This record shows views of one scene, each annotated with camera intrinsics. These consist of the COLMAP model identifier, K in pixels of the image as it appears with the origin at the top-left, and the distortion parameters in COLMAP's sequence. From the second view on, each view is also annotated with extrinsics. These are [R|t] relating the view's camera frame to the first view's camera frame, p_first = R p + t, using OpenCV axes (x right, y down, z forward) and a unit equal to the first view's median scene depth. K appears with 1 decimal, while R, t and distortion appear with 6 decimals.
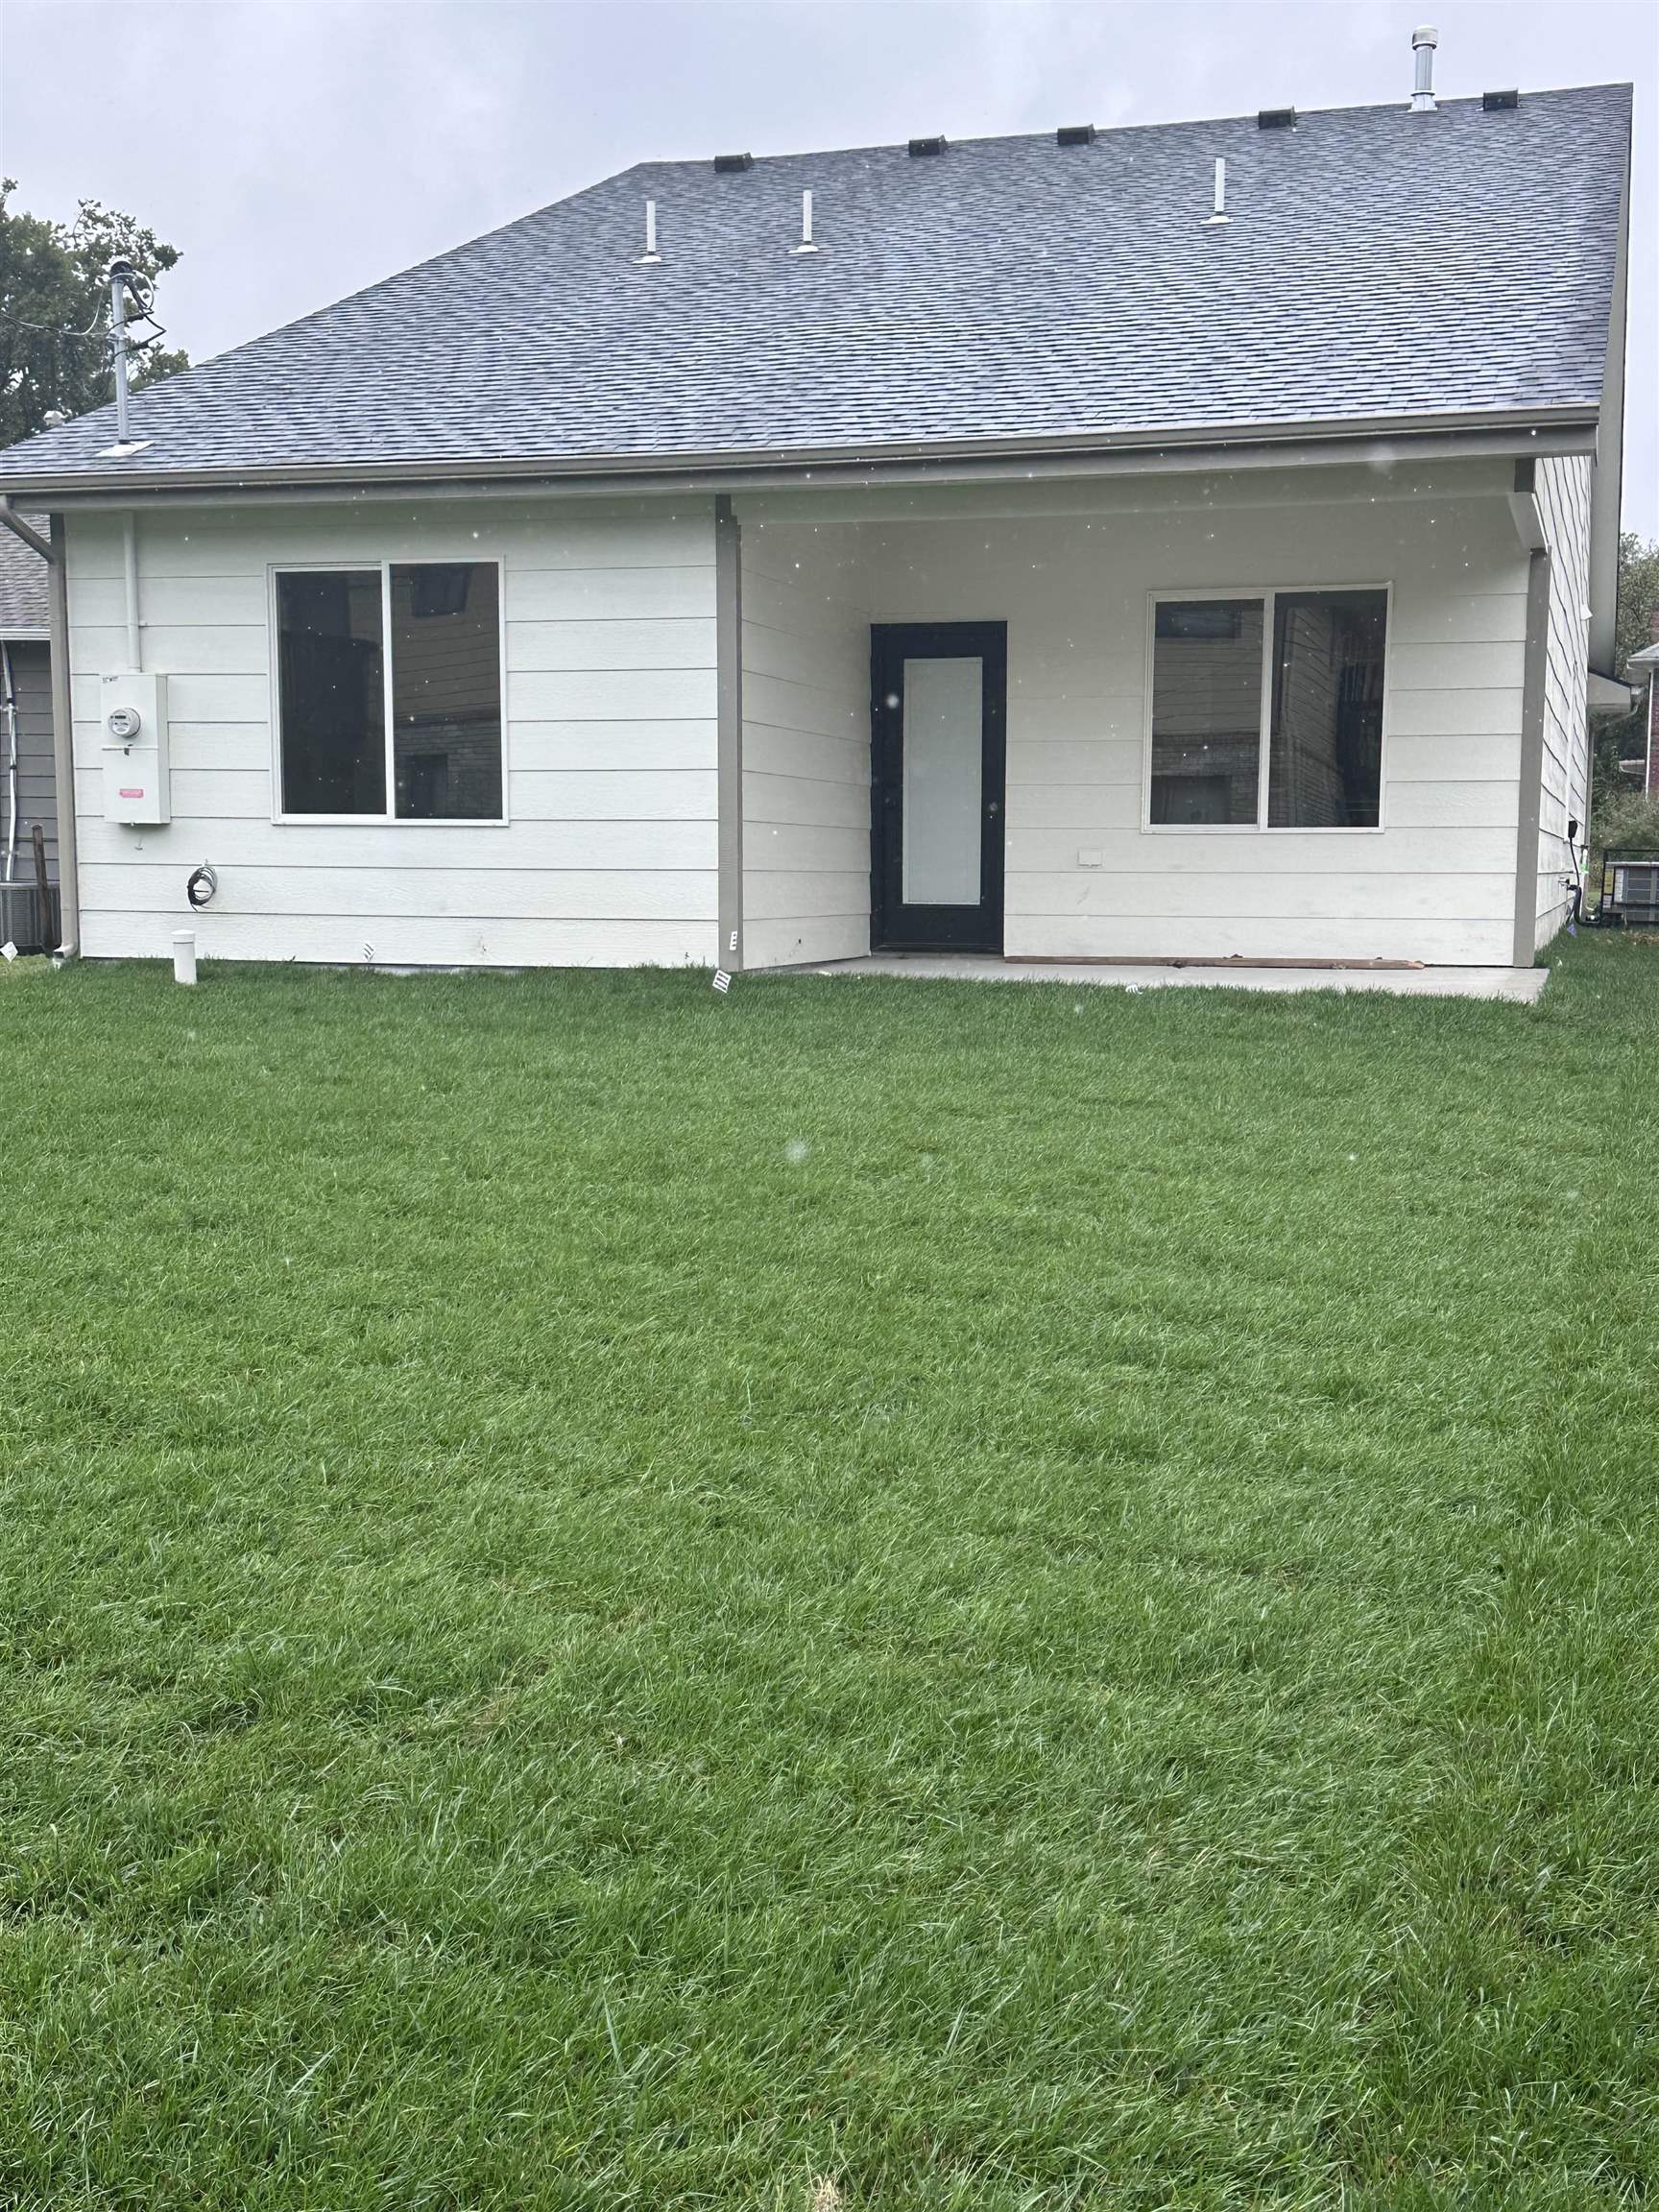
lens RADIAL K [[2523.0, 0, 829.5], [0, 2523.0, 1106.0], [0, 0, 1]] dist [0.199060, -0.449387]
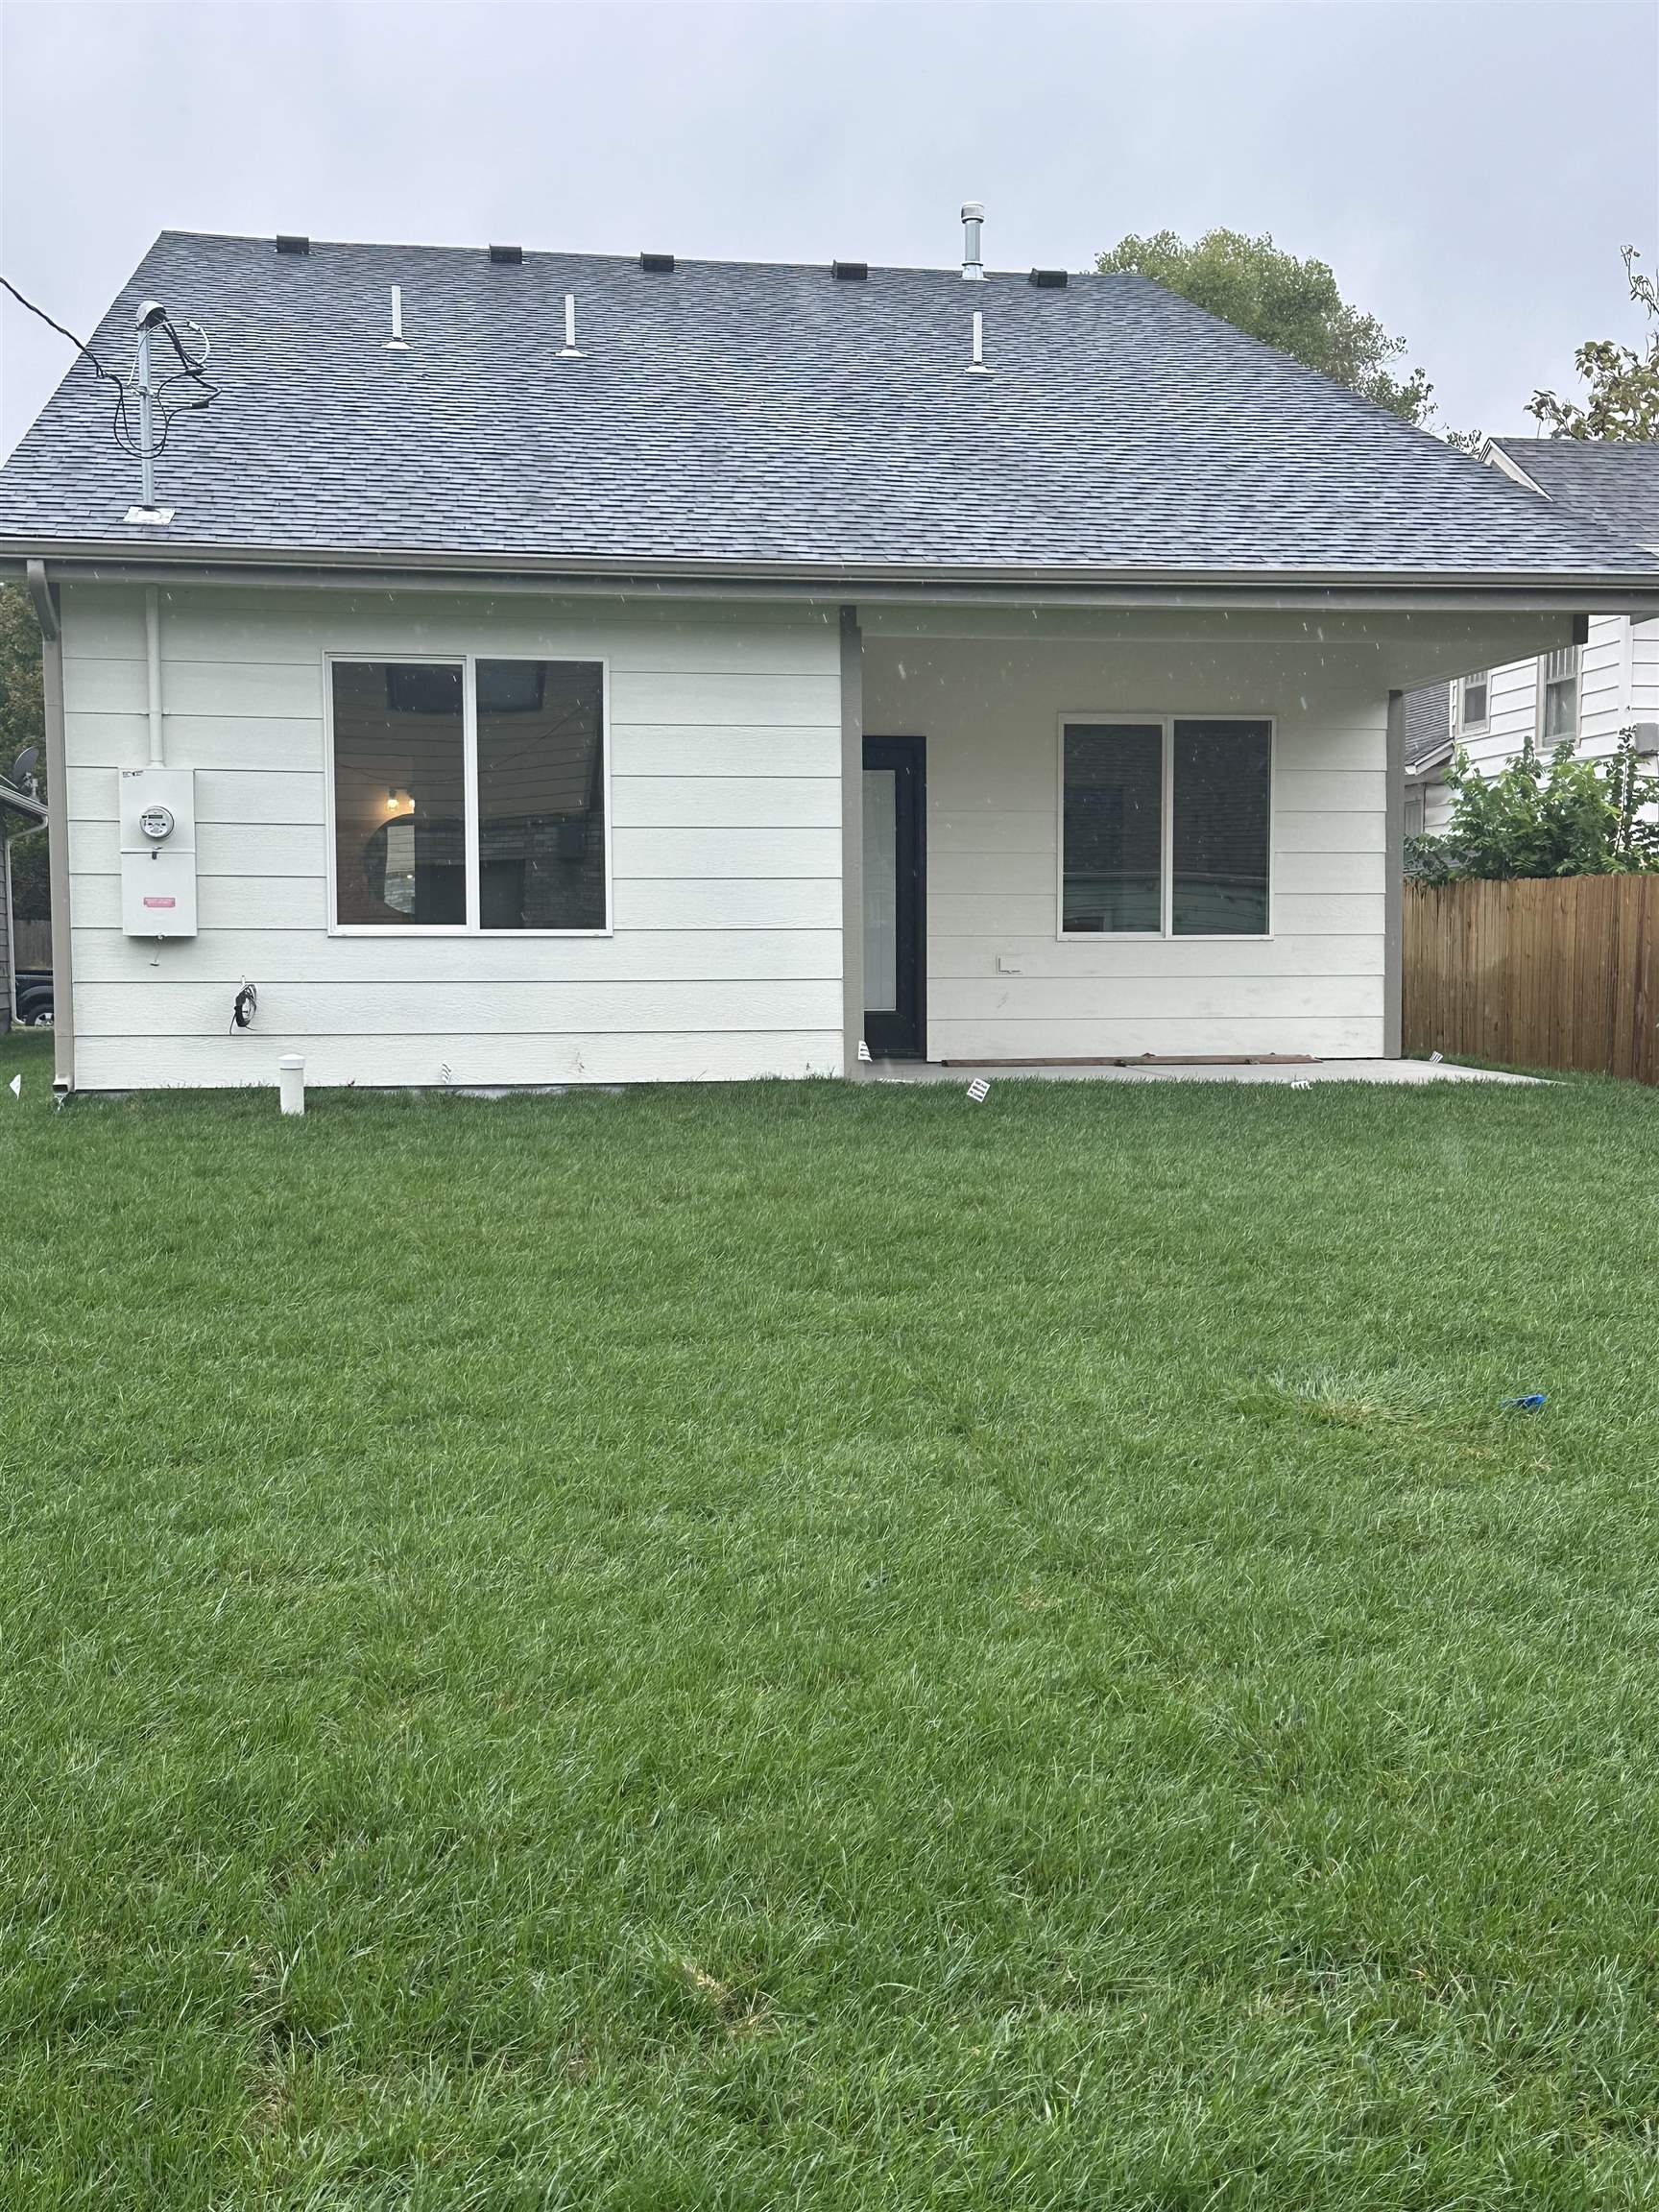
lens RADIAL K [[2523.0, 0, 829.5], [0, 2523.0, 1106.0], [0, 0, 1]] dist [0.199060, -0.449387]
pose [[0.893655, -0.034176, 0.447451, -0.466934], [0.053023, 0.998153, -0.029660, -0.013858], [-0.445611, 0.050231, 0.893816, 0.114559]]
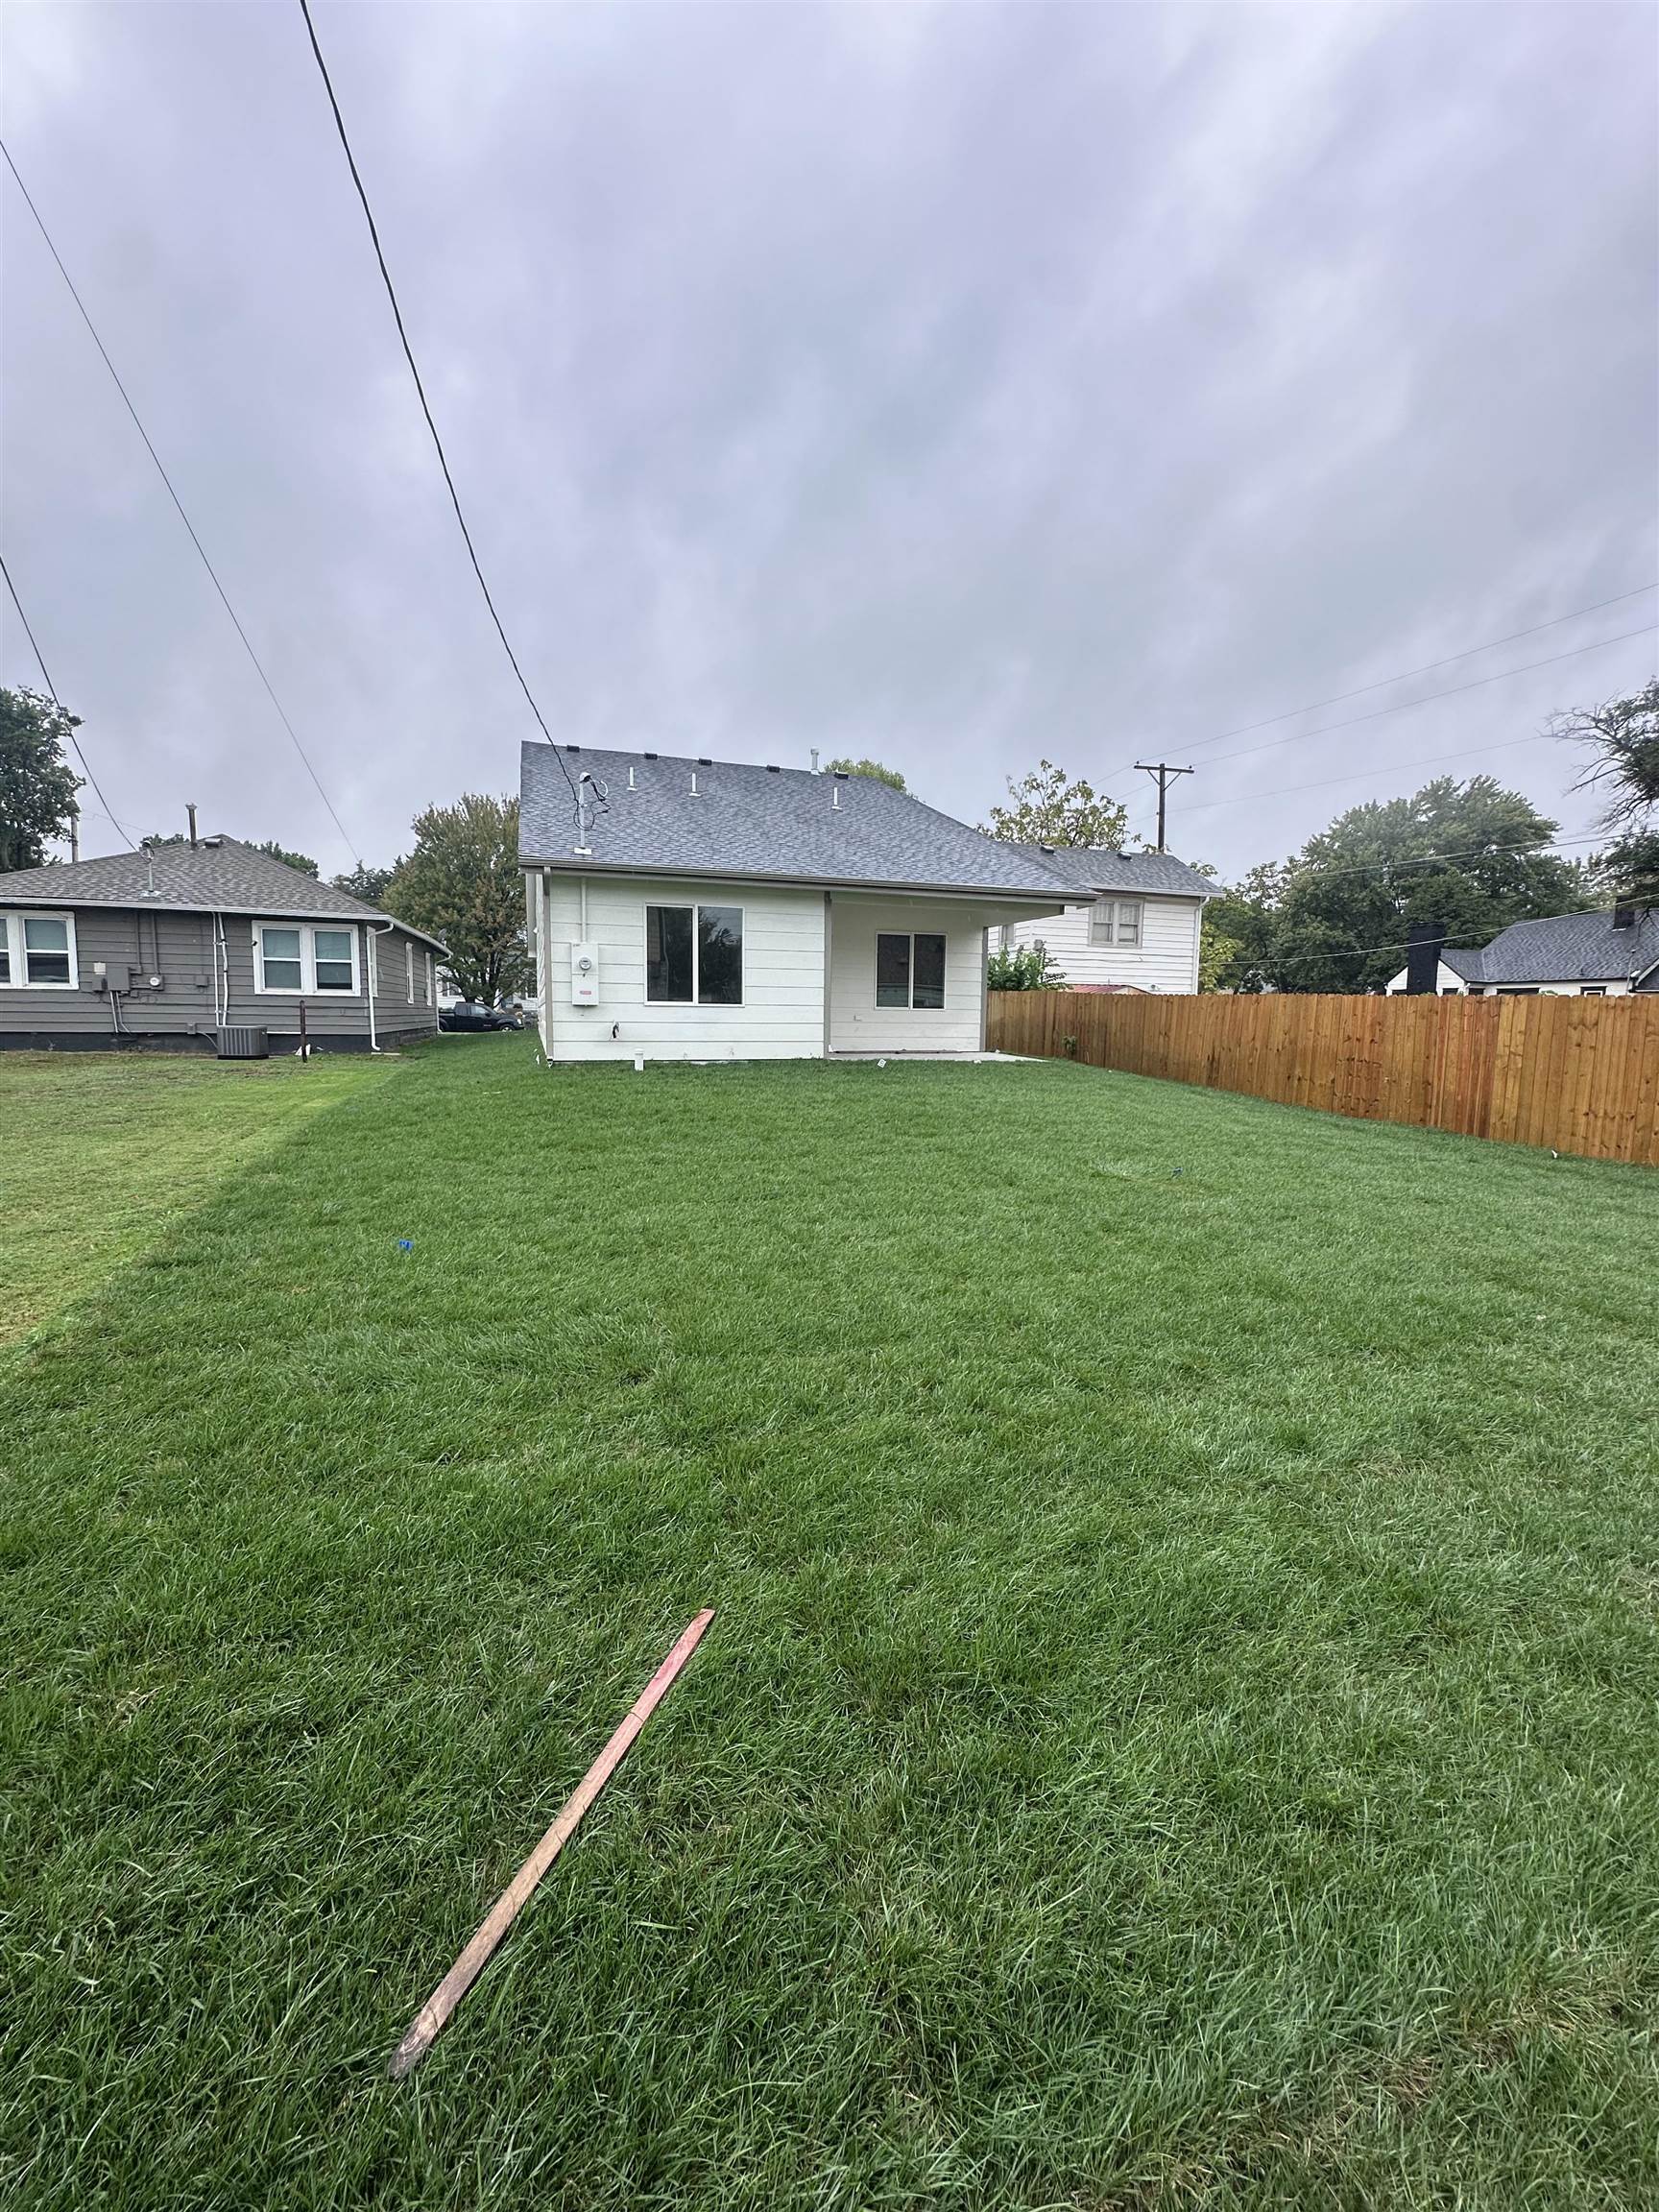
lens RADIAL K [[895.9, 0, 829.5], [0, 895.9, 1106.0], [0, 0, 1]] dist [-0.002675, -0.000216]
pose [[0.808926, -0.056879, 0.585153, -0.593573], [0.050145, 0.998357, 0.027722, -0.027124], [-0.585768, 0.006918, 0.810449, 0.180170]]
